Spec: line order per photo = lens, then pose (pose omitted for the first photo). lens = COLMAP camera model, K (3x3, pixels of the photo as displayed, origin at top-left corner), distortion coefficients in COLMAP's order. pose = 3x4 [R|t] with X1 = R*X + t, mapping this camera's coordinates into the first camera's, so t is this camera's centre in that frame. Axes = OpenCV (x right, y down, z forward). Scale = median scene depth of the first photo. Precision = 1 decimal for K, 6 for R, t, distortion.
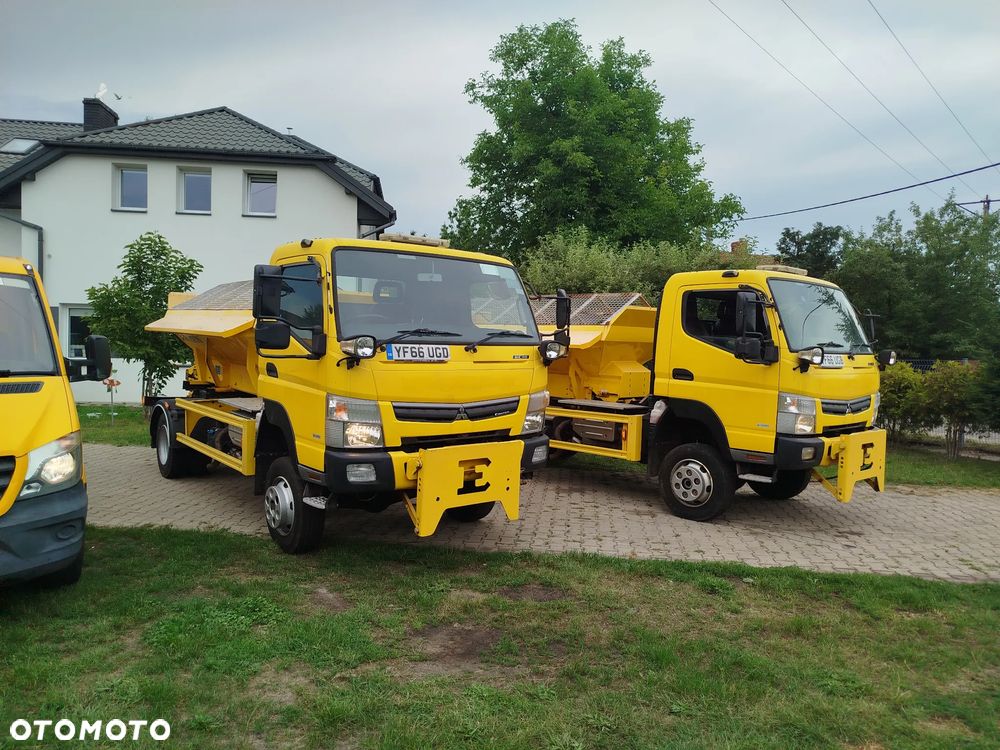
lens RADIAL K [[706.7, 0, 500.0], [0, 706.7, 375.0], [0, 0, 1]] dist [0.007481, 0.004997]
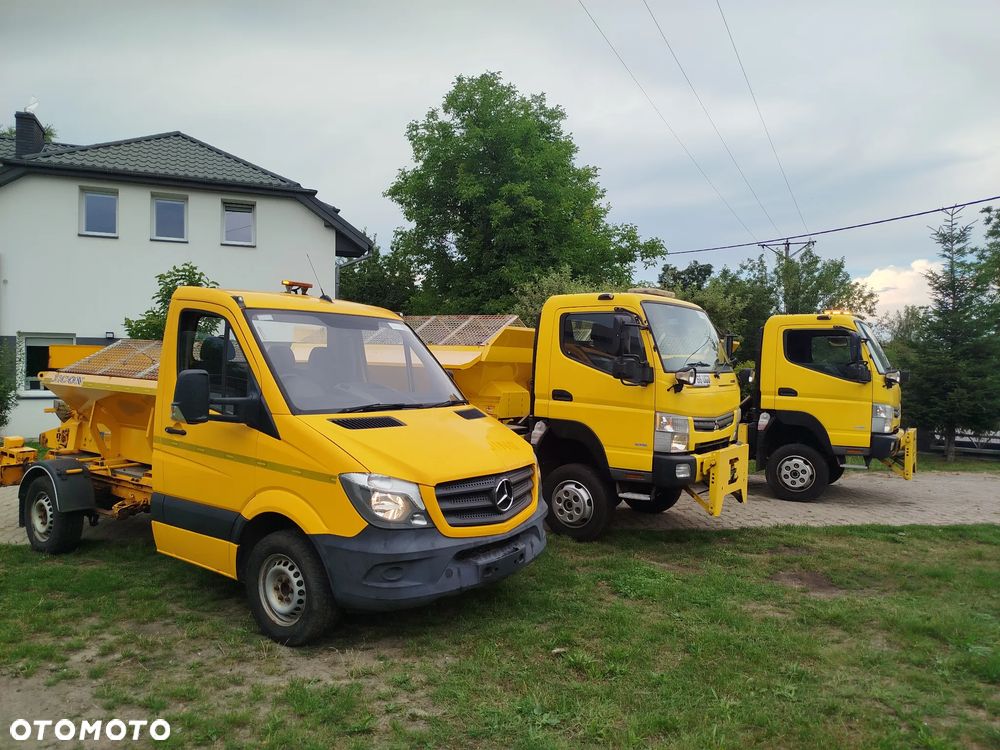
lens RADIAL K [[706.7, 0, 500.0], [0, 706.7, 375.0], [0, 0, 1]] dist [0.007481, 0.004997]
pose [[0.965773, -0.016798, 0.258846, -0.674954], [0.024771, 0.999313, -0.027573, -0.010670], [-0.258205, 0.033041, 0.965525, -0.159984]]
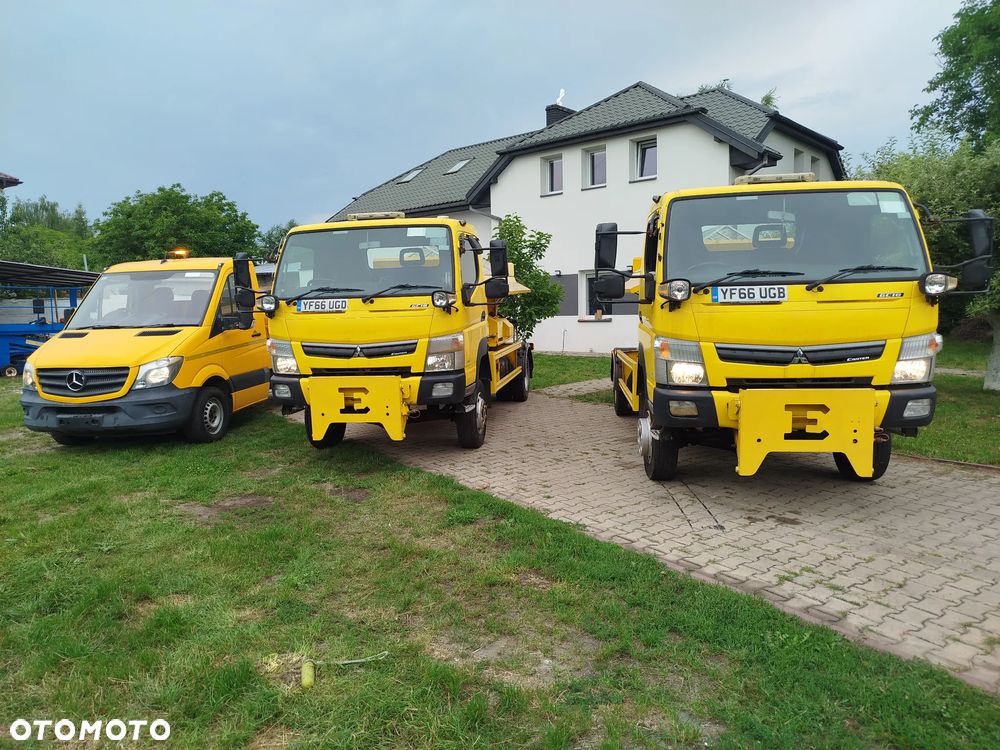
lens RADIAL K [[652.5, 0, 500.0], [0, 652.5, 375.0], [0, 0, 1]] dist [-0.035784, 0.000709]
pose [[0.715271, 0.051084, -0.696977, 0.226790], [0.012320, 0.996248, 0.085661, -0.000477], [0.698738, -0.069858, 0.711959, 0.080385]]
